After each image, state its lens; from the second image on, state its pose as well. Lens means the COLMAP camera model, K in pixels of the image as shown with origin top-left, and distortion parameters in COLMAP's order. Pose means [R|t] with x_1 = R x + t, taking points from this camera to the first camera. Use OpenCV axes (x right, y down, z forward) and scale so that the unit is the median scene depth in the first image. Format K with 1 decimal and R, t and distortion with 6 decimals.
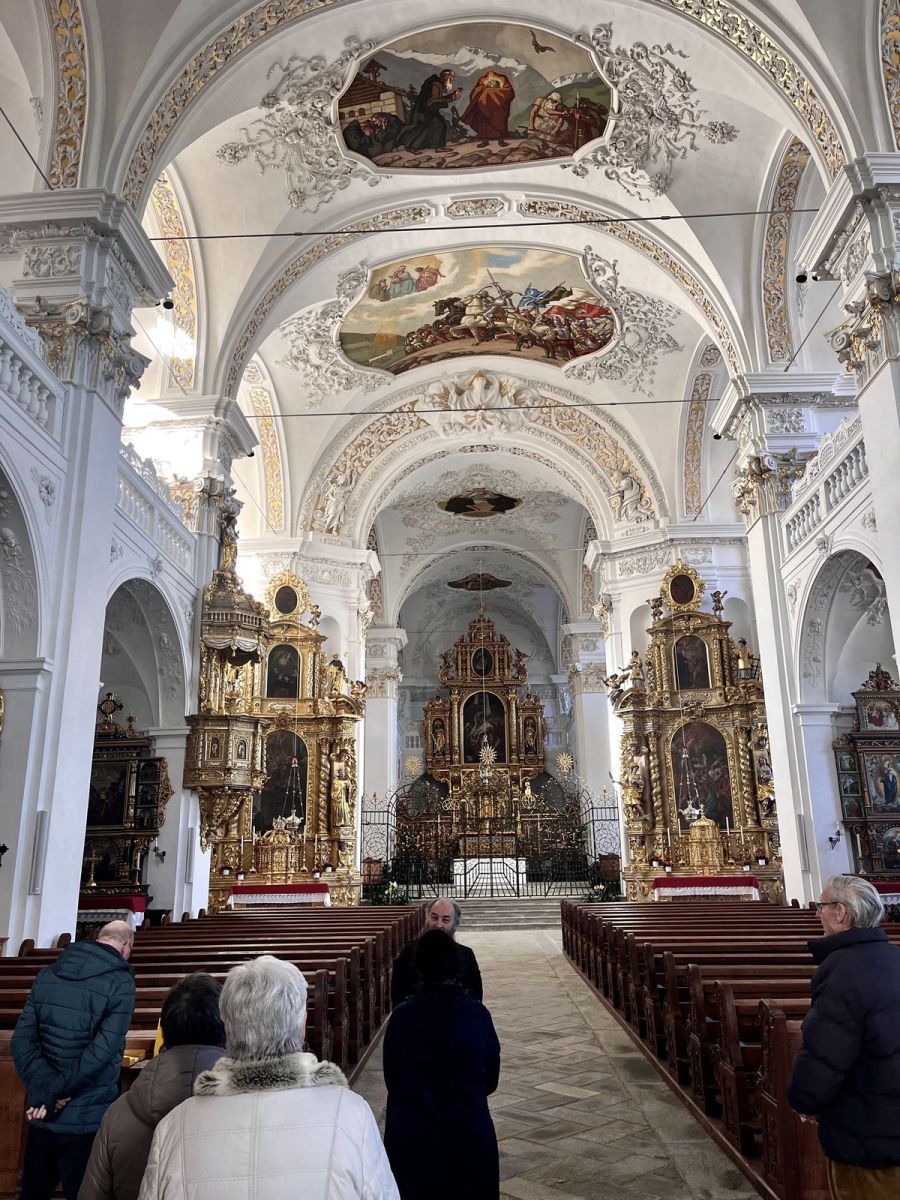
lens RADIAL K [[898.4, 0, 456.2], [0, 898.4, 607.2], [0, 0, 1]] dist [0.060219, -0.082672]
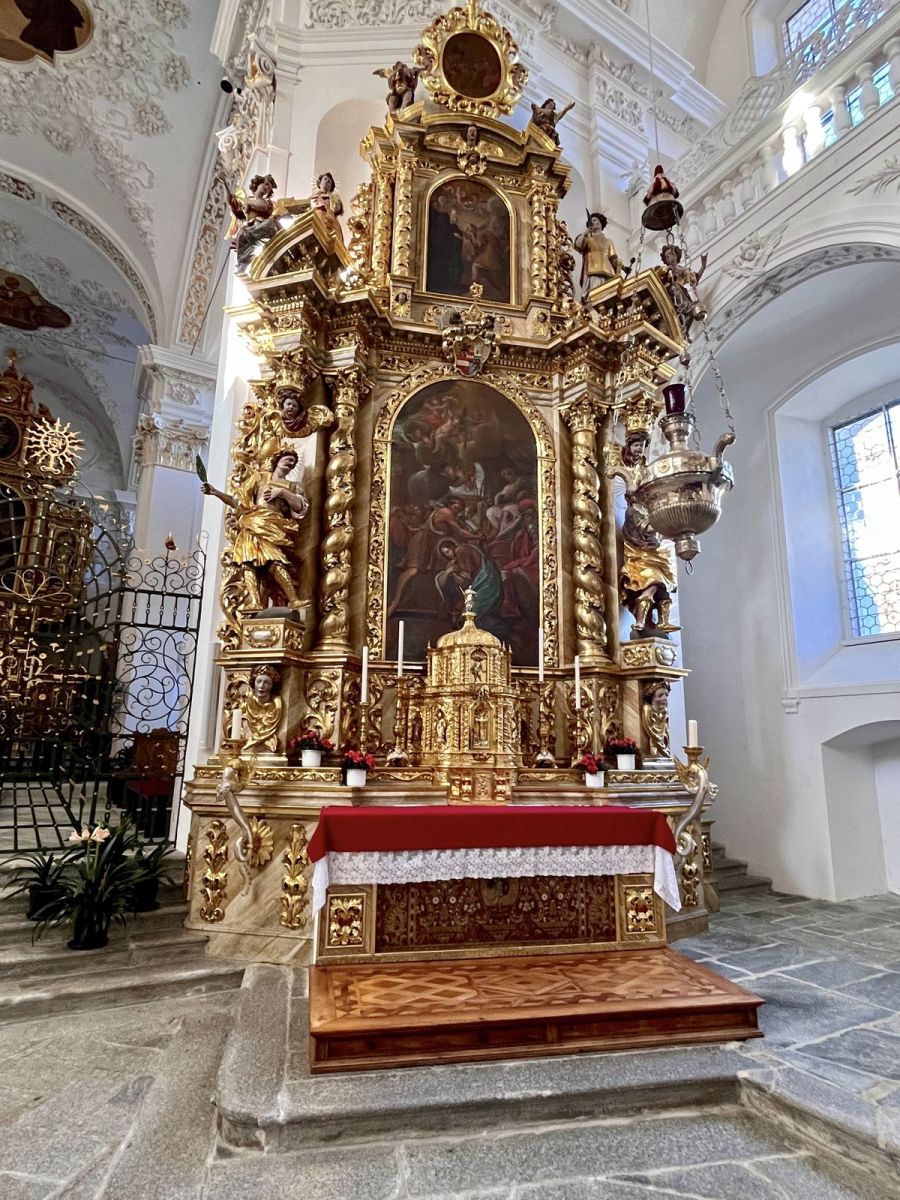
lens RADIAL K [[666.4, 0, 450.0], [0, 666.4, 600.0], [0, 0, 1]] dist [-0.000522, -0.002732]
pose [[0.845731, 0.146813, 0.513015, 0.146210], [-0.173073, 0.984903, 0.003463, 0.234426], [-0.504762, -0.091717, 0.858373, 0.832084]]
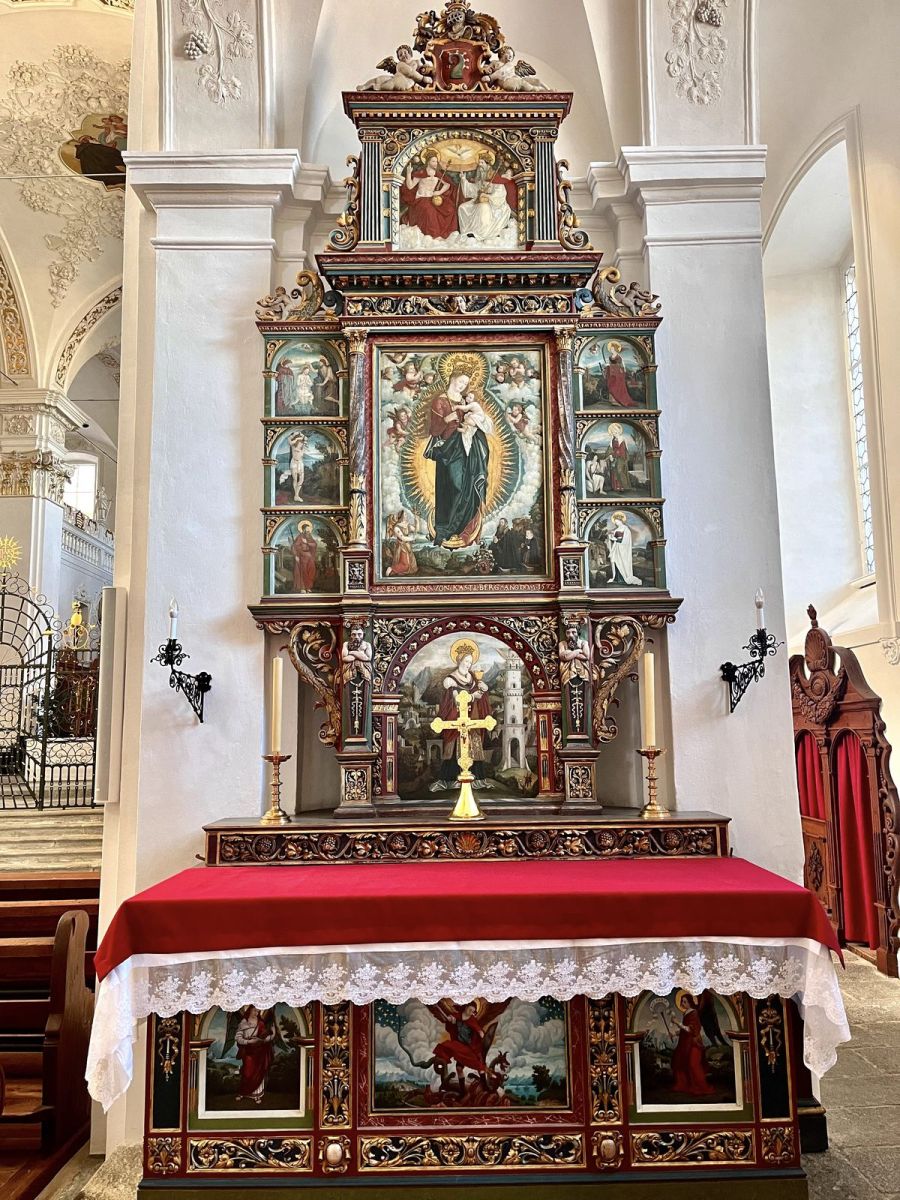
lens RADIAL K [[897.8, 0, 451.7], [0, 897.8, 601.2], [0, 0, 1]] dist [0.069651, -0.087303]
pose [[0.999629, 0.004271, 0.026905, 0.332447], [-0.007721, 0.991556, 0.129452, 0.141941], [-0.026125, -0.129611, 0.991221, 0.532953]]
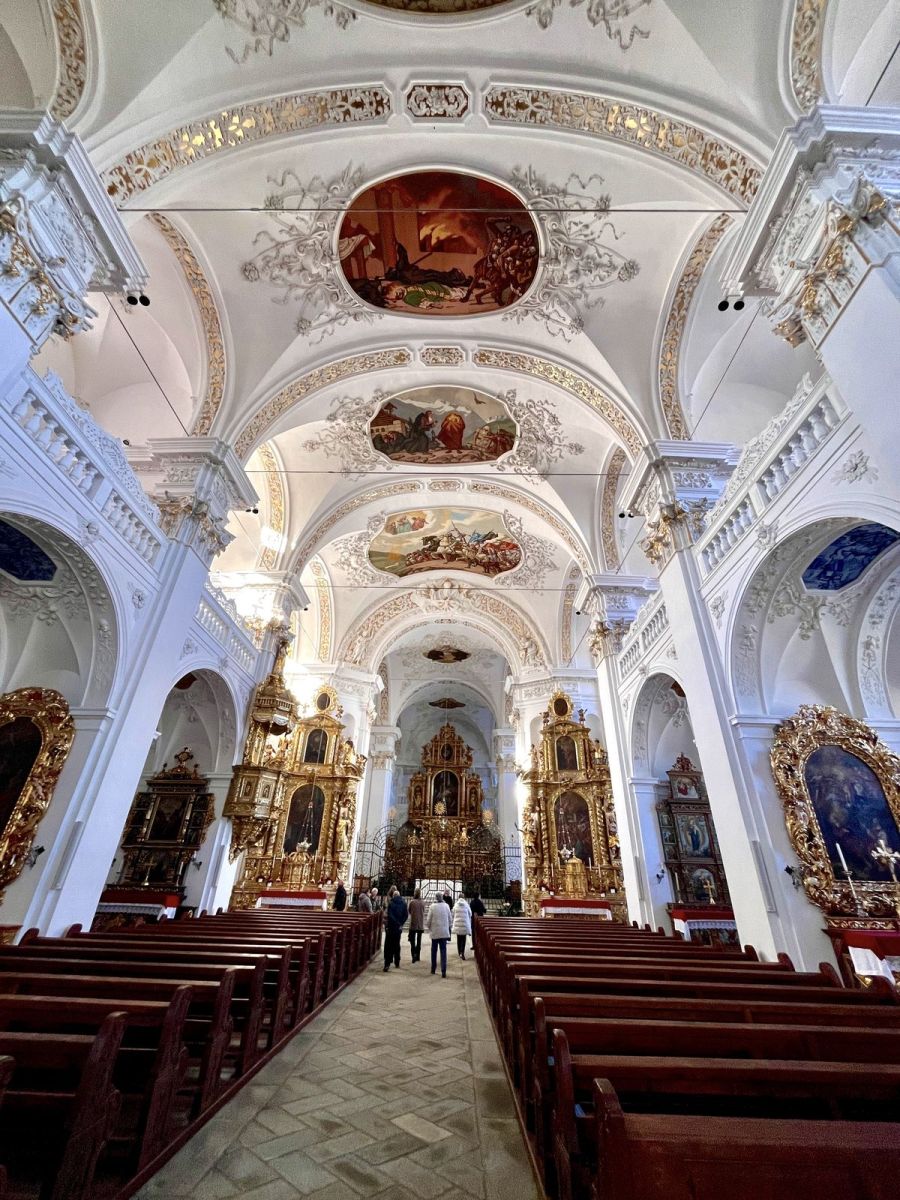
lens RADIAL K [[479.7, 0, 450.0], [0, 479.7, 600.0], [0, 0, 1]] dist [-0.009494, -0.000124]
pose [[0.998680, 0.051364, 0.000030, 0.039805], [-0.049664, 0.965775, -0.254583, 0.027804], [-0.013105, 0.254246, 0.967051, 0.105225]]
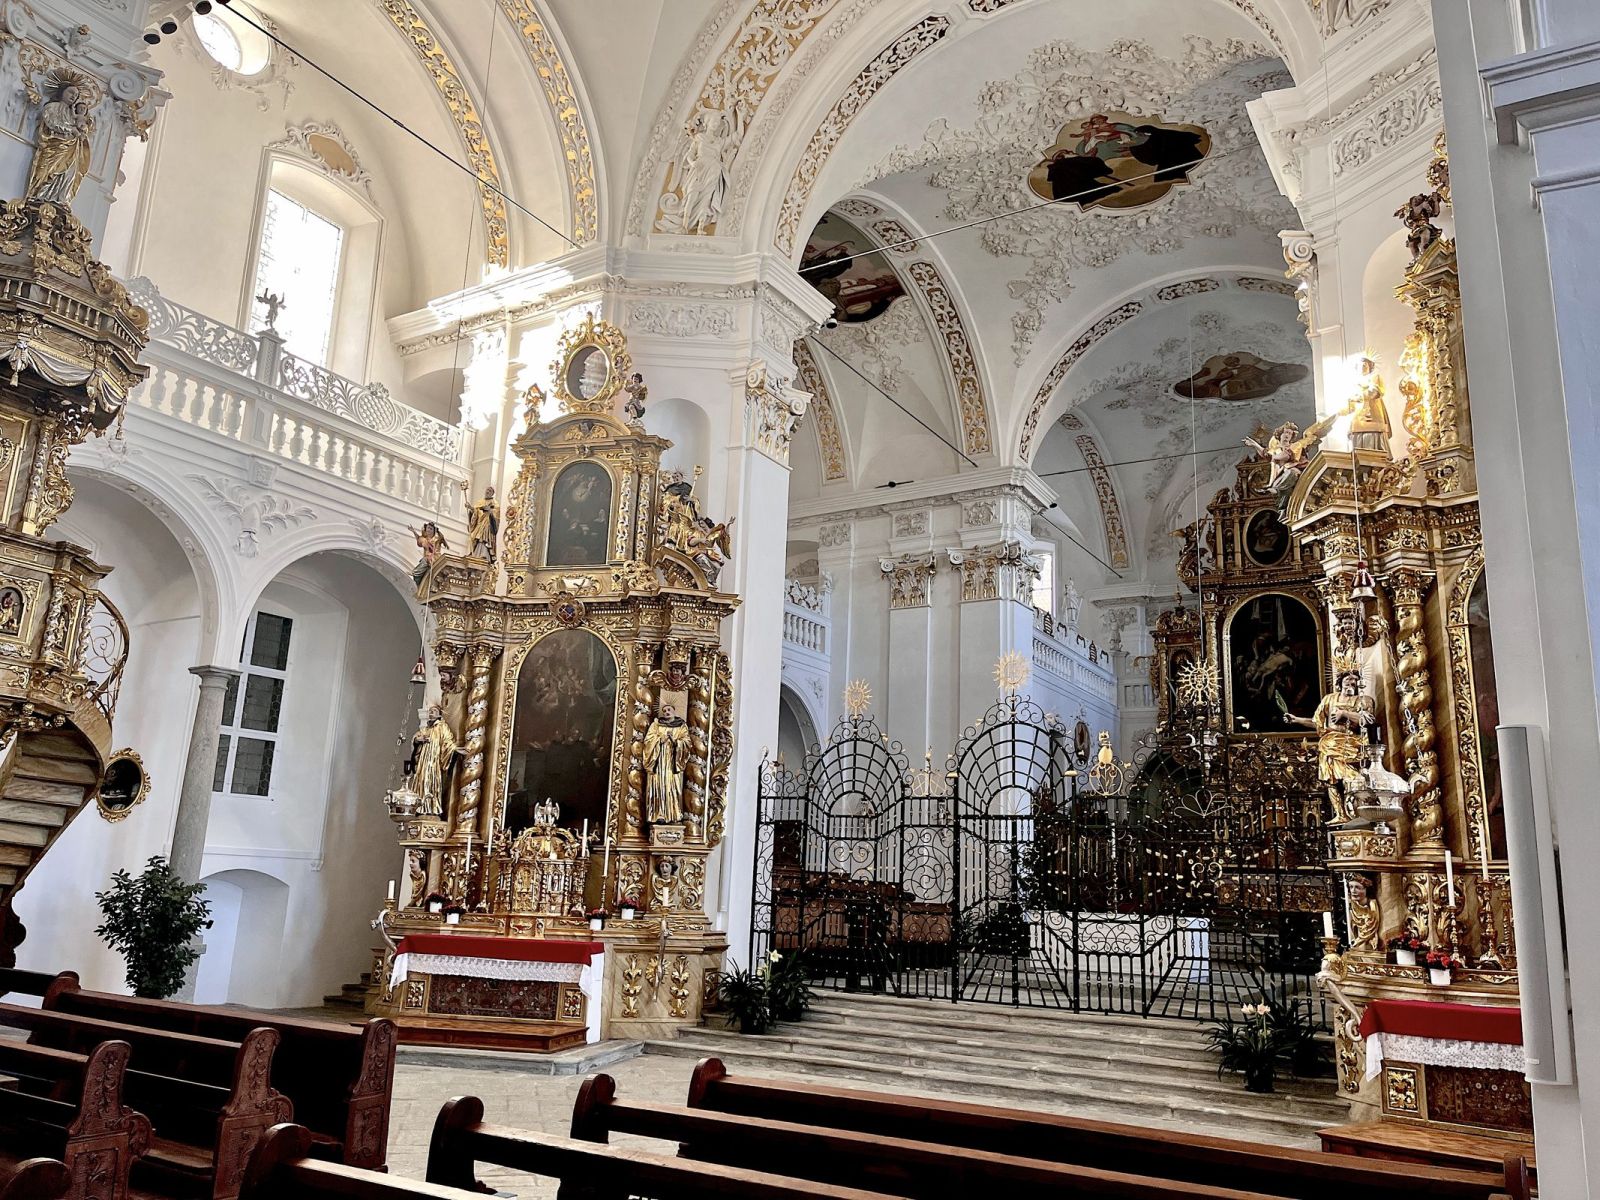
lens RADIAL K [[1197.1, 0, 815.4], [0, 1197.1, 595.9], [0, 0, 1]] dist [0.069651, -0.087303]
pose [[0.872410, -0.067935, -0.484030, 0.267394], [0.080294, 0.996760, 0.004822, 0.139265], [0.482134, -0.043071, 0.875038, 0.539592]]
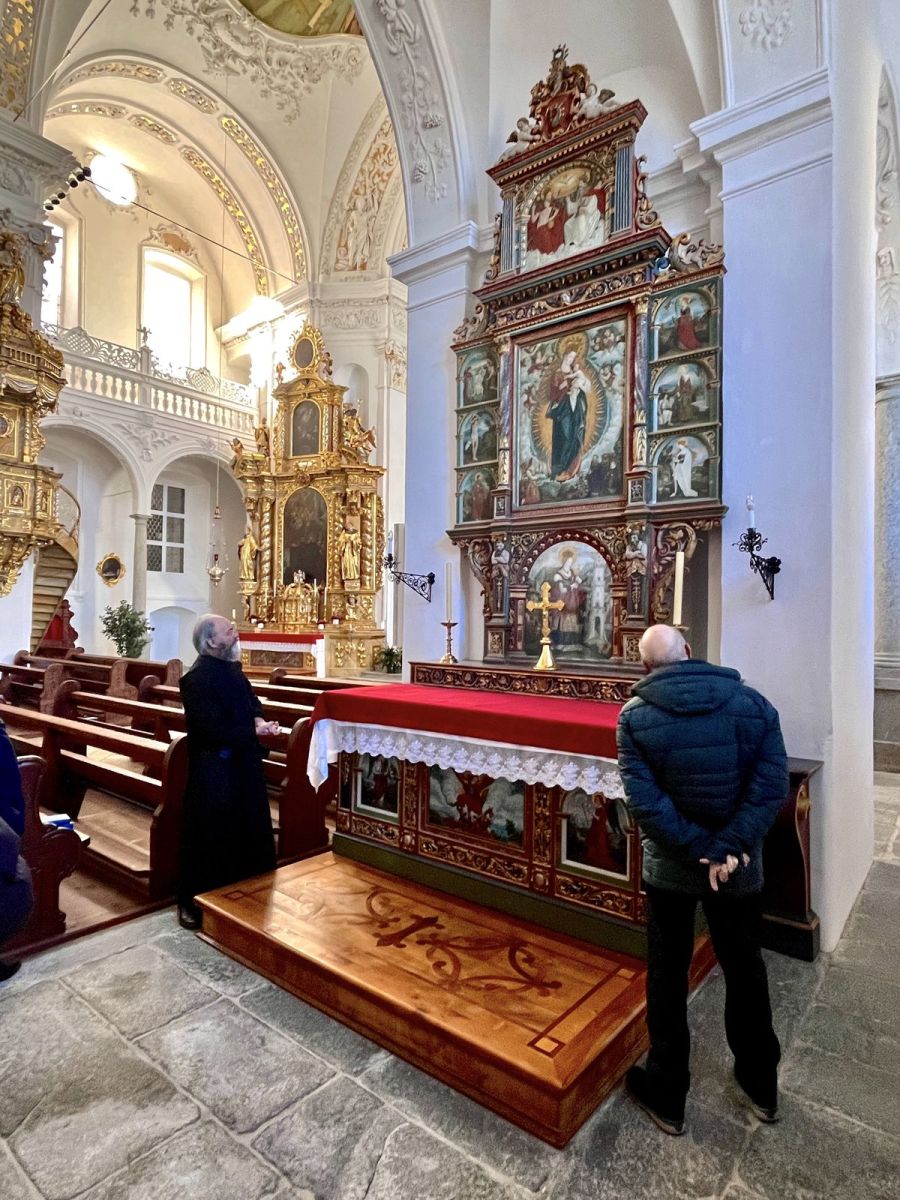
lens RADIAL K [[666.4, 0, 450.0], [0, 666.4, 600.0], [0, 0, 1]] dist [-0.000522, -0.002732]
pose [[0.798194, 0.011991, -0.602280, 0.421155], [0.136434, 0.970223, 0.200131, 0.145164], [0.586746, -0.241916, 0.772791, 0.541555]]
